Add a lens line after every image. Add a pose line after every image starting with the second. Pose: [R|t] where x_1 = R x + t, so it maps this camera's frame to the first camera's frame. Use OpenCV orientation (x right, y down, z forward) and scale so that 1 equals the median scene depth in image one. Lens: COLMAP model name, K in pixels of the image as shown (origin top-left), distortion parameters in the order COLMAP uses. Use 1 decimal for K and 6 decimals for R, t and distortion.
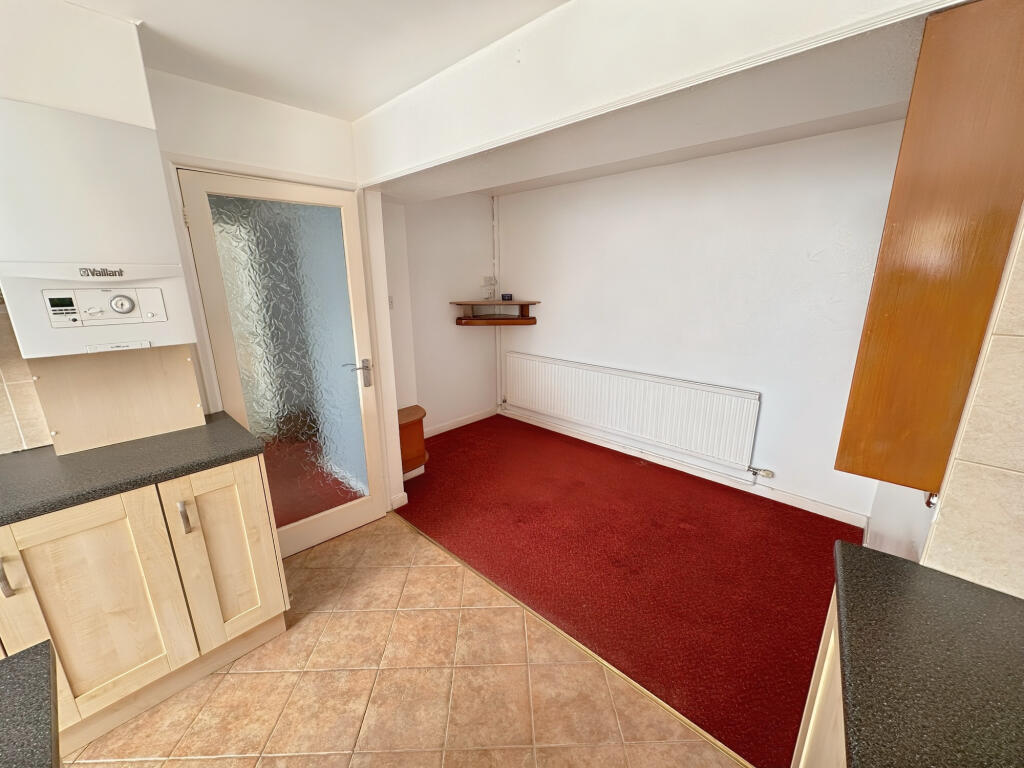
lens RADIAL K [[407.0, 0, 510.0], [0, 407.0, 386.7], [0, 0, 1]] dist [-0.001910, -0.000235]
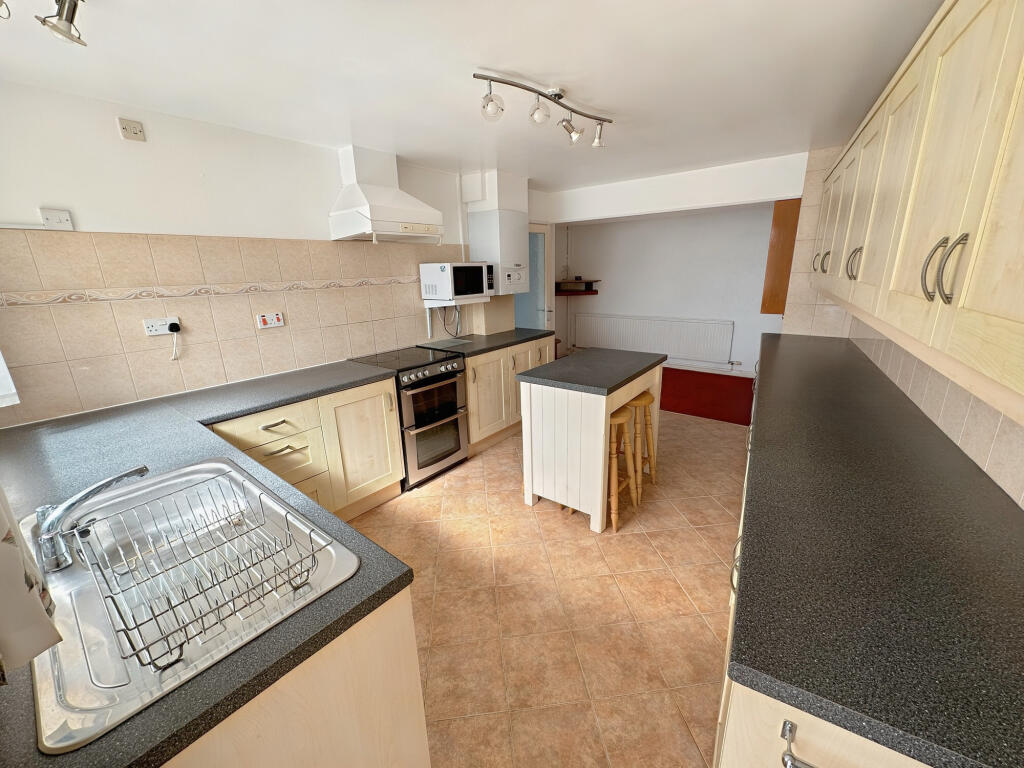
lens RADIAL K [[407.0, 0, 514.0], [0, 407.0, 381.7], [0, 0, 1]] dist [-0.001910, -0.000235]
pose [[0.995569, -0.042148, 0.084065, -1.023520], [0.041095, 0.999054, 0.014215, 0.385849], [-0.084584, -0.010698, 0.996359, -1.445709]]
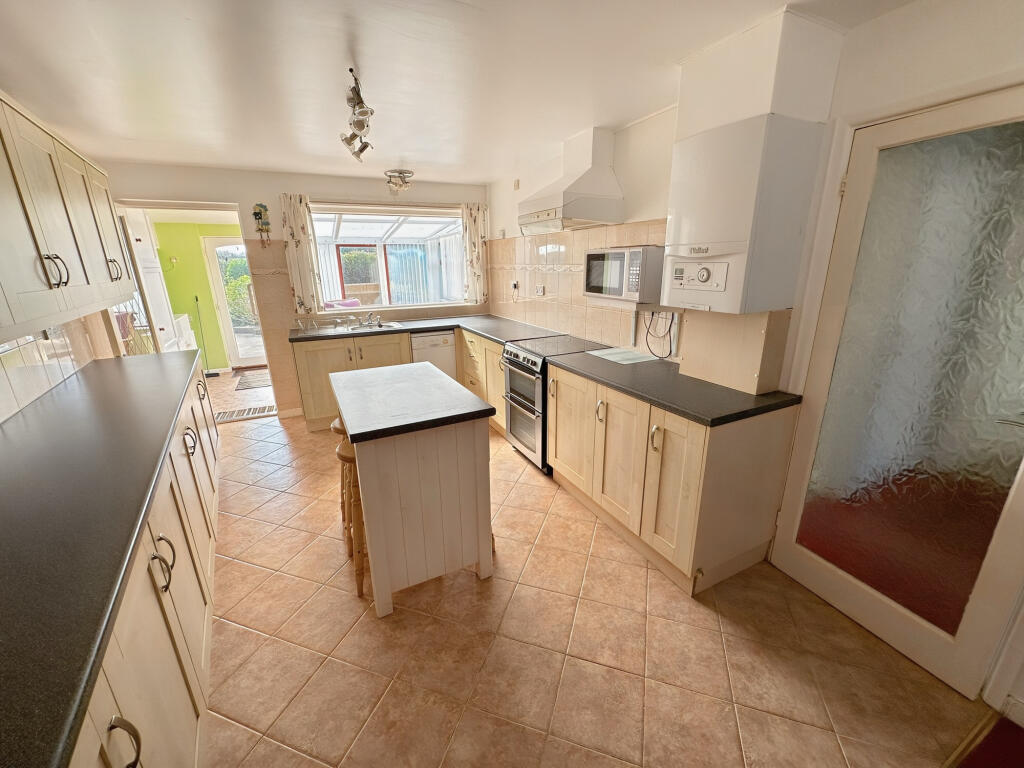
lens RADIAL K [[407.0, 0, 511.2], [0, 407.0, 384.3], [0, 0, 1]] dist [-0.001910, -0.000235]
pose [[-0.350809, 0.277162, -0.894491, 0.425749], [-0.223962, 0.902644, 0.367524, -0.185390], [0.909271, 0.329263, -0.254582, 0.722256]]
